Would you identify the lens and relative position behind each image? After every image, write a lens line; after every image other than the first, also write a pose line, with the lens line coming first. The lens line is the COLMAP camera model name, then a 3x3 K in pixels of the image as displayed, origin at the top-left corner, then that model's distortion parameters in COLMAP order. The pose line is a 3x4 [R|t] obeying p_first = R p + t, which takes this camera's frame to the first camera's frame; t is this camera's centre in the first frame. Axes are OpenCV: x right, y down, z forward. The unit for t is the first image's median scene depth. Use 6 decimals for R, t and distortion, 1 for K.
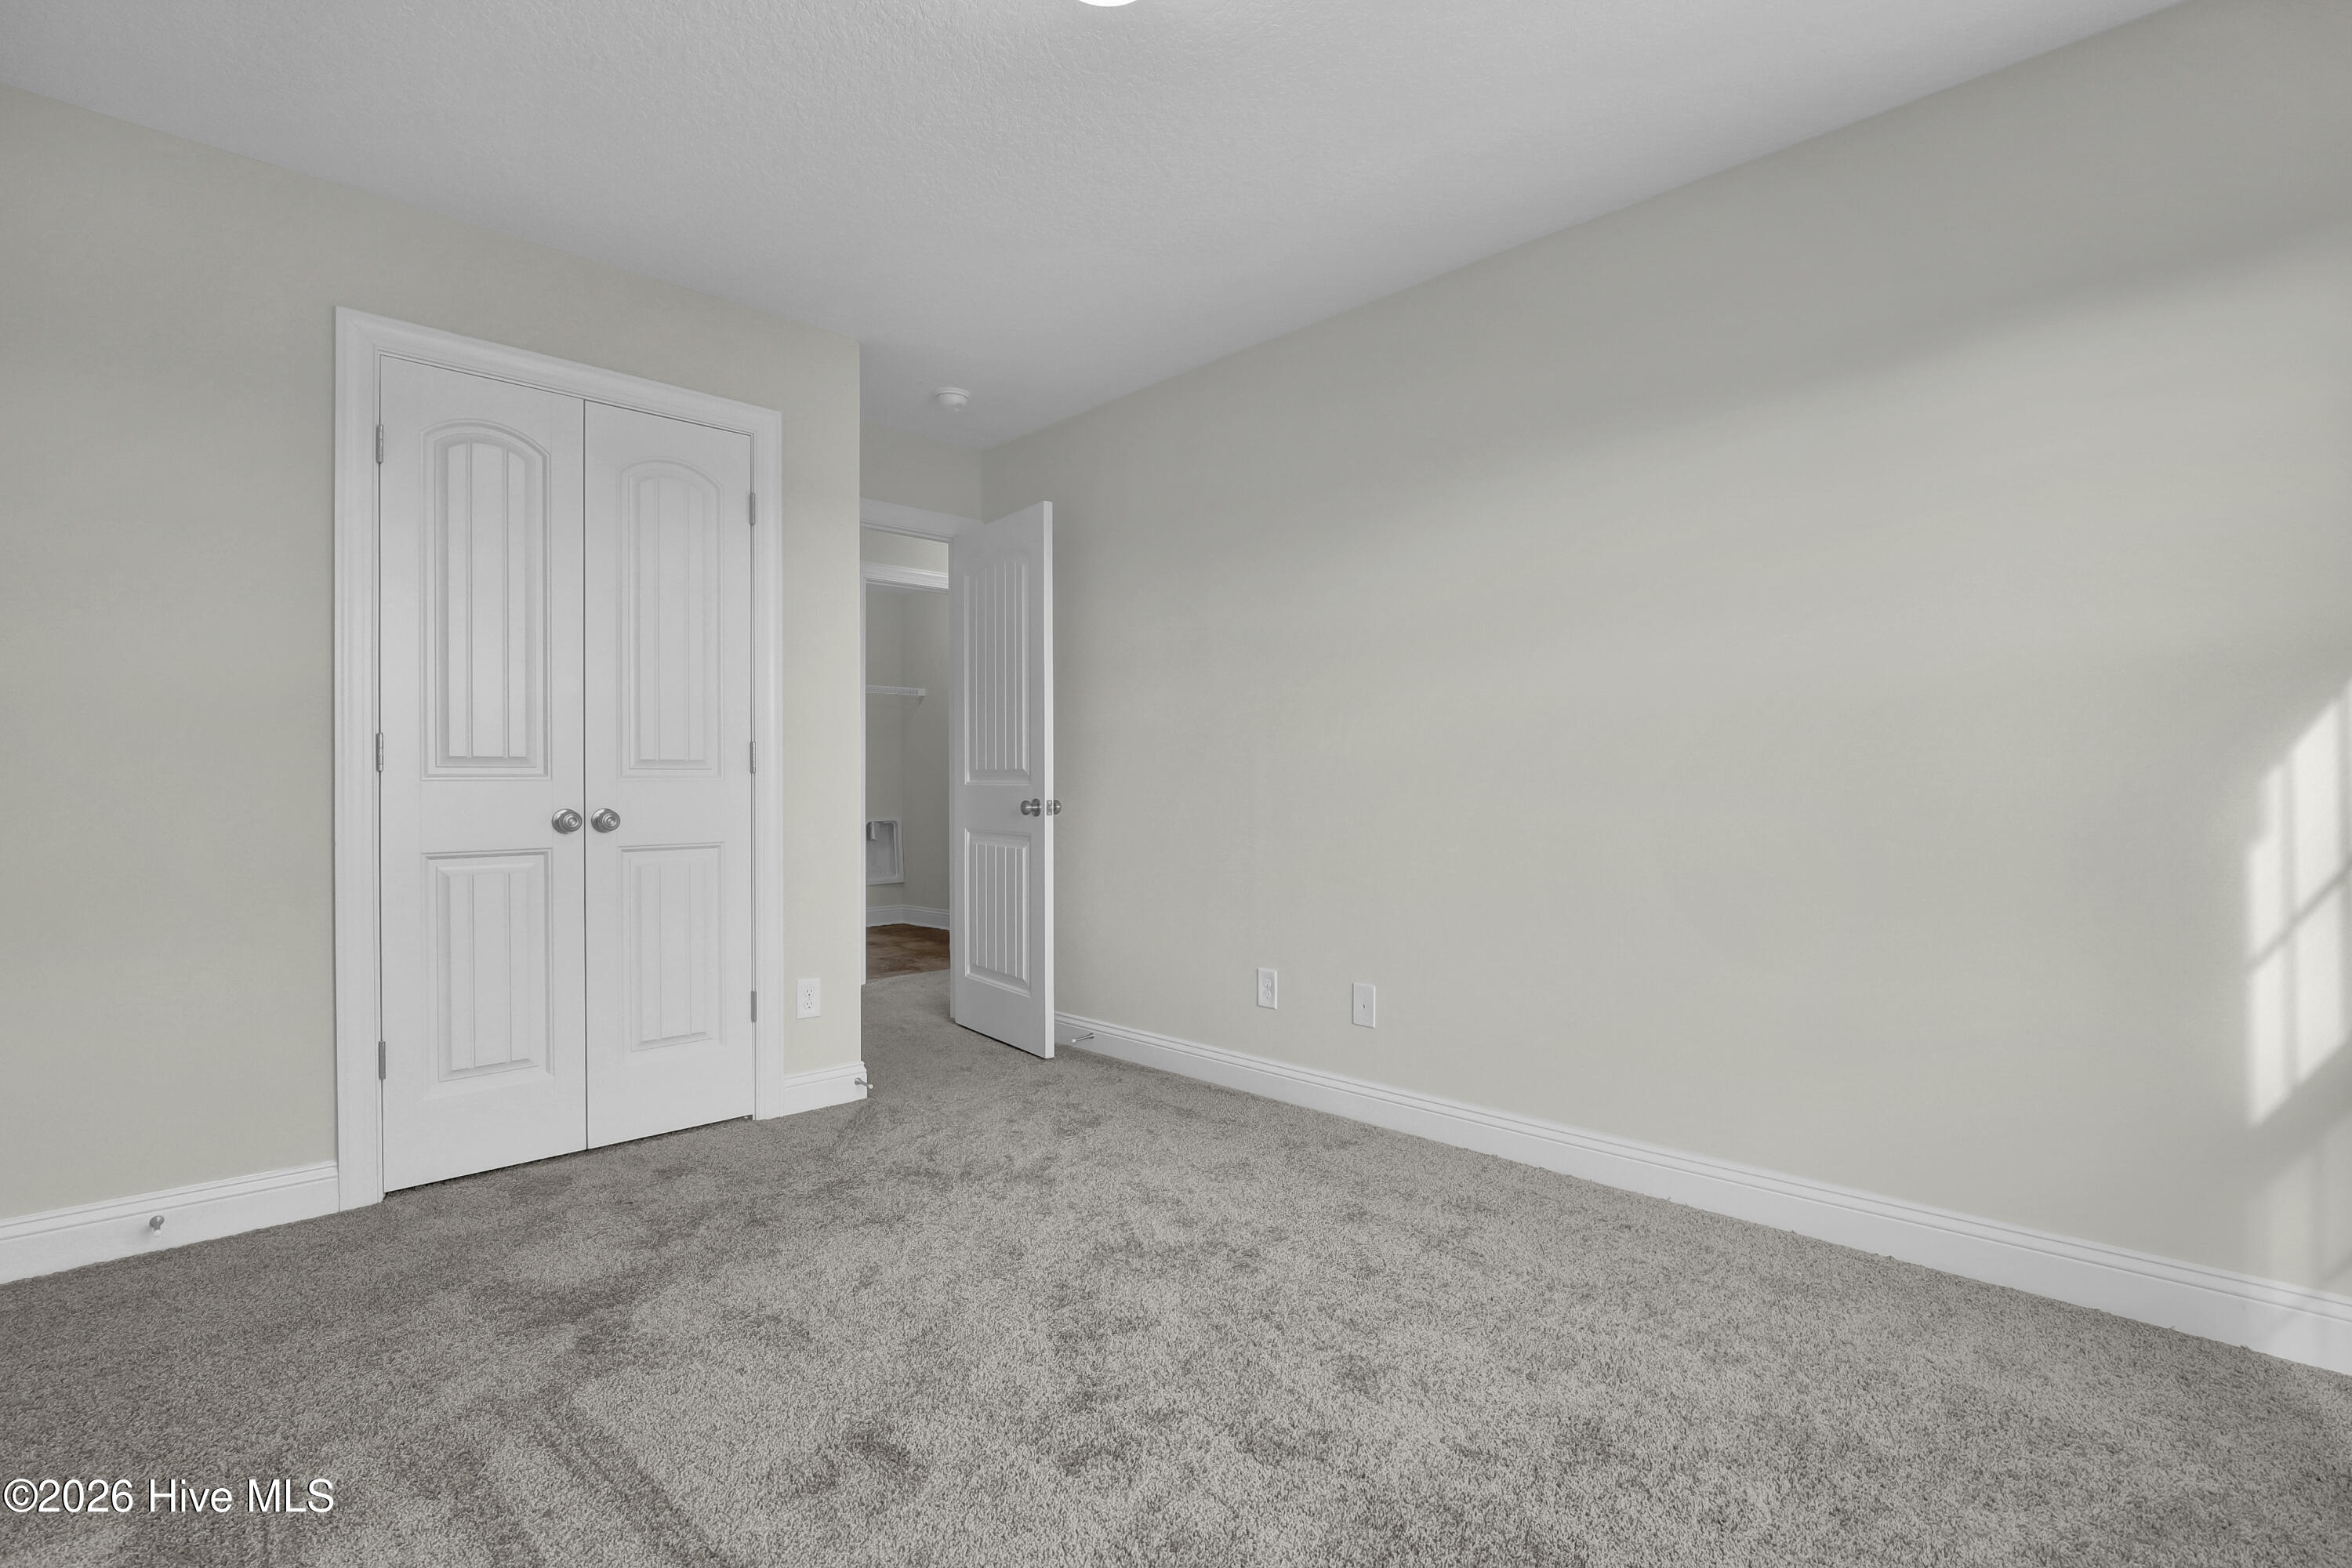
lens RADIAL K [[1043.0, 0, 1176.0], [0, 1043.0, 784.0], [0, 0, 1]] dist [-0.001200, -0.000073]
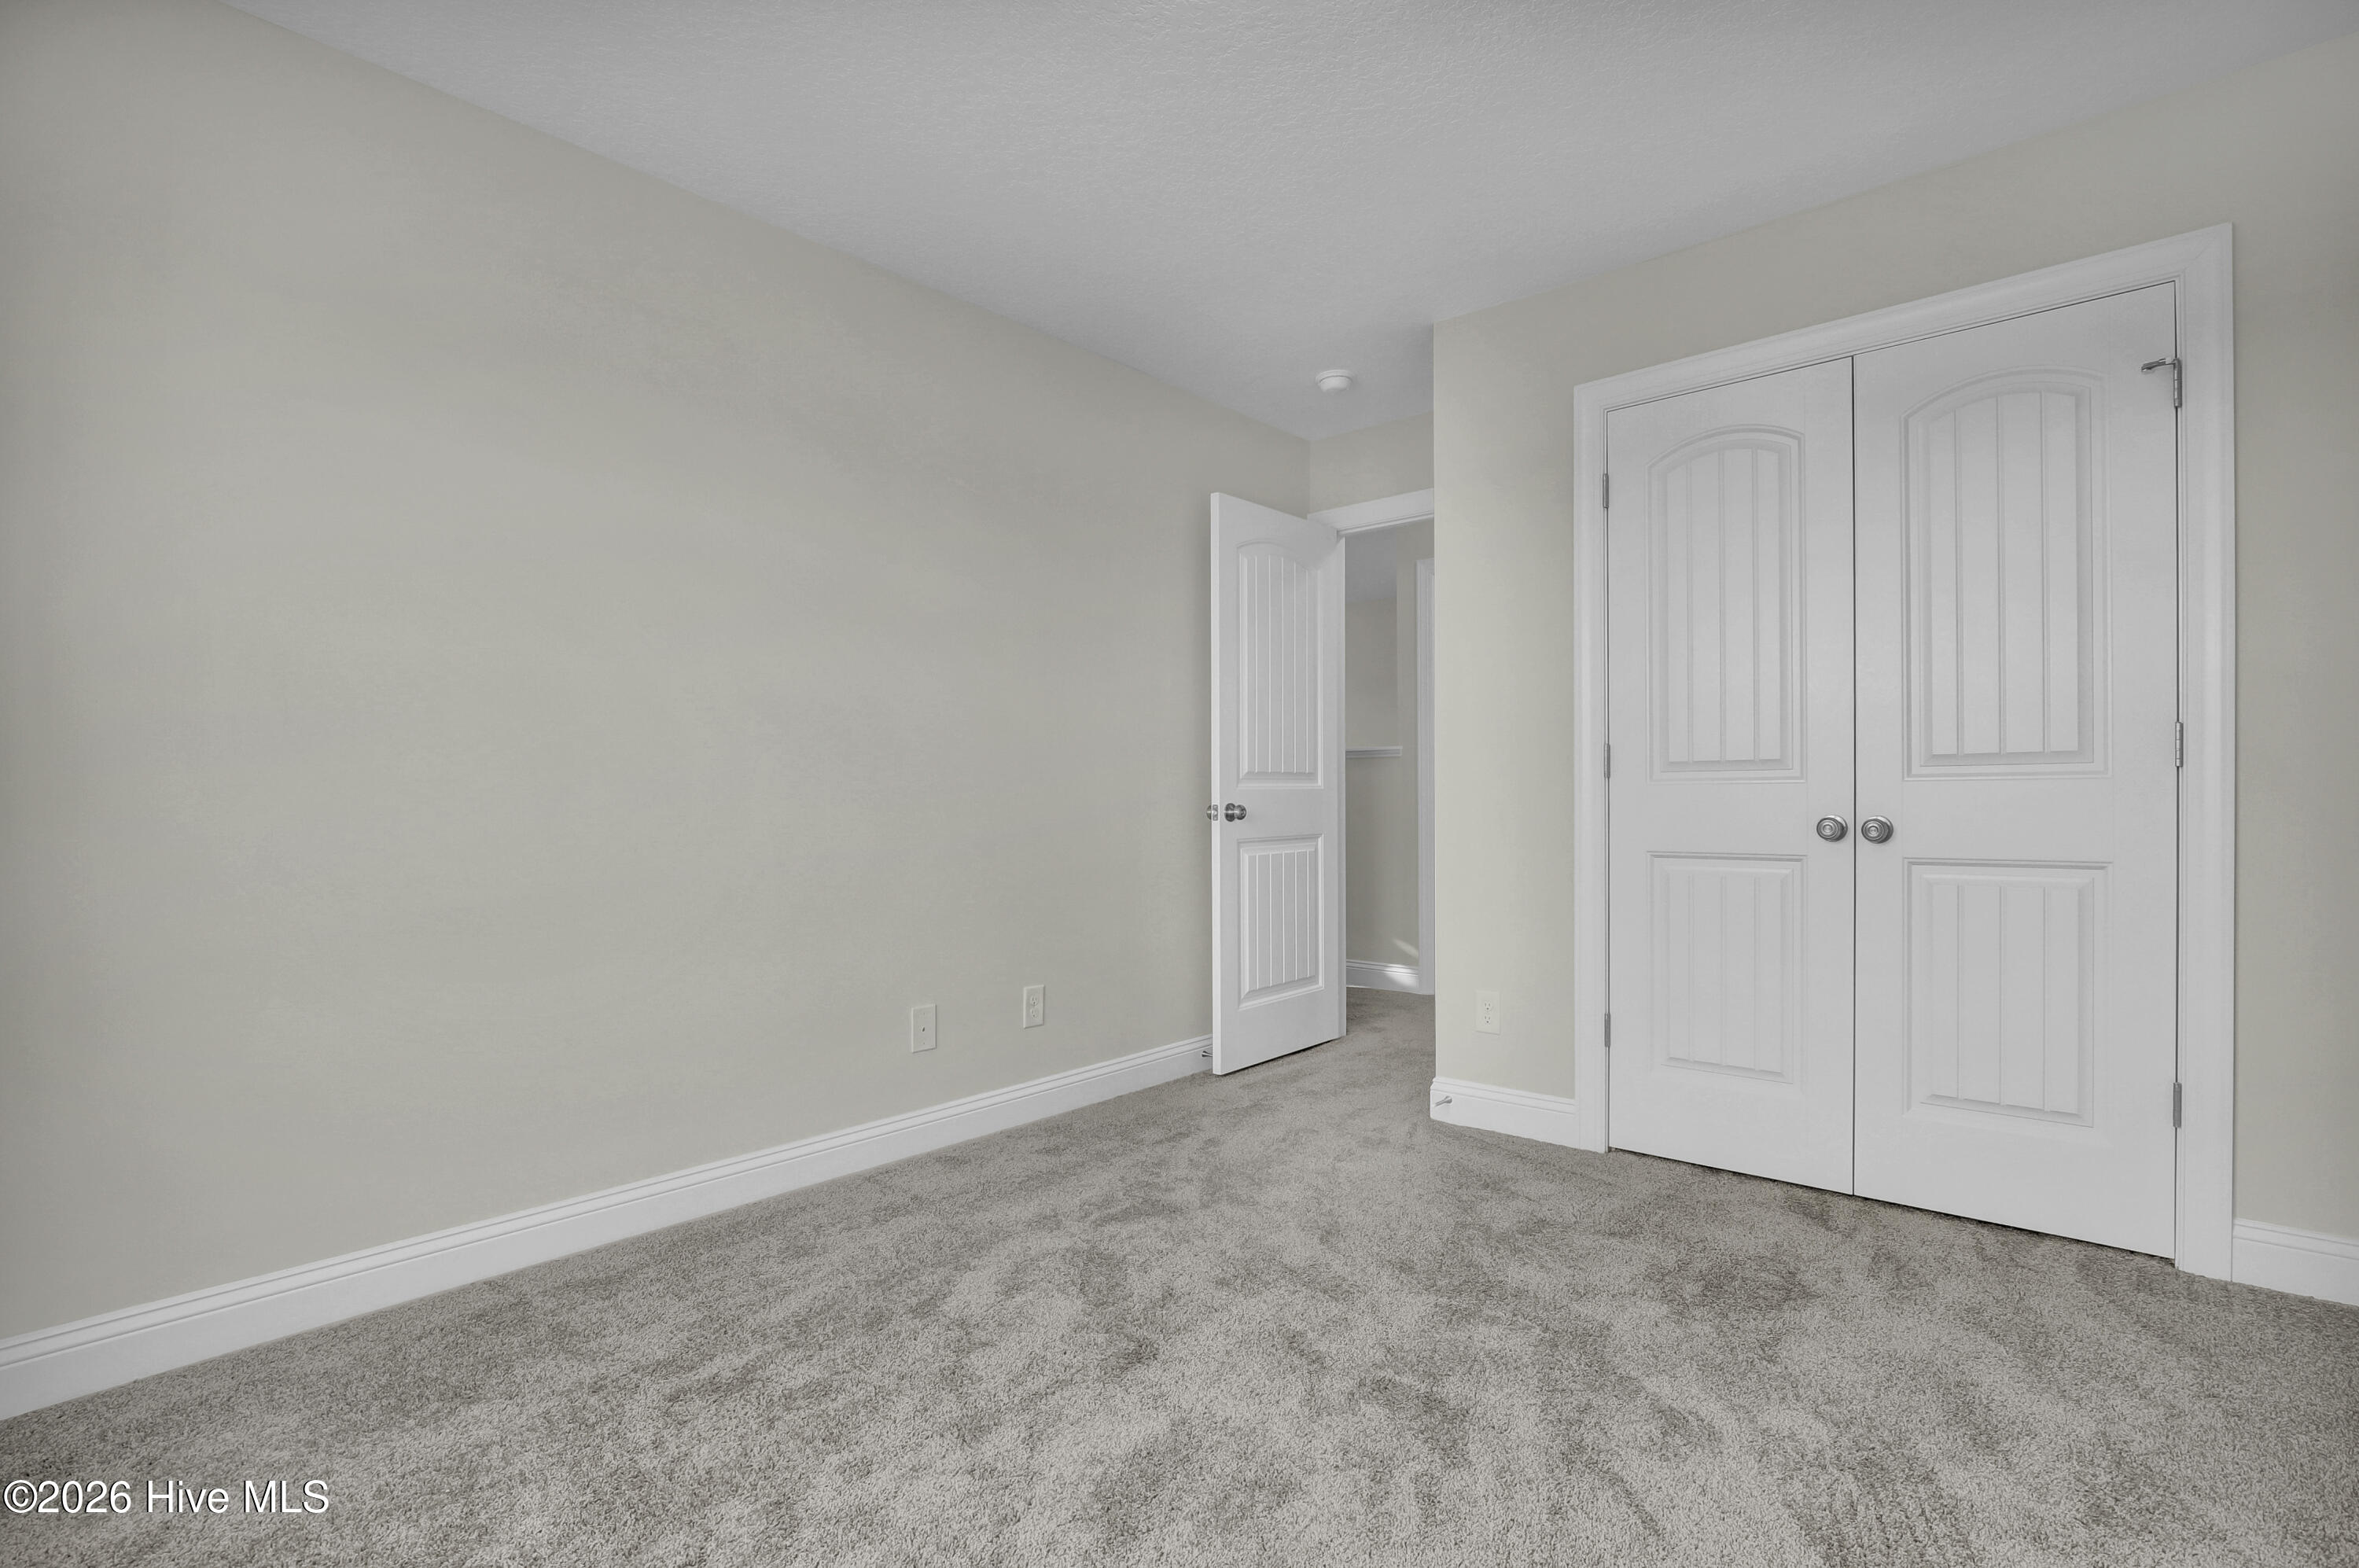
lens RADIAL K [[1138.8, 0, 1192.3], [0, 1138.8, 795.1], [0, 0, 1]] dist [-0.002678, -0.000001]
pose [[0.108471, 0.002993, -0.994095, 0.346118], [0.006380, 0.999973, 0.003706, -0.000248], [0.994079, -0.006744, 0.108449, 0.331783]]
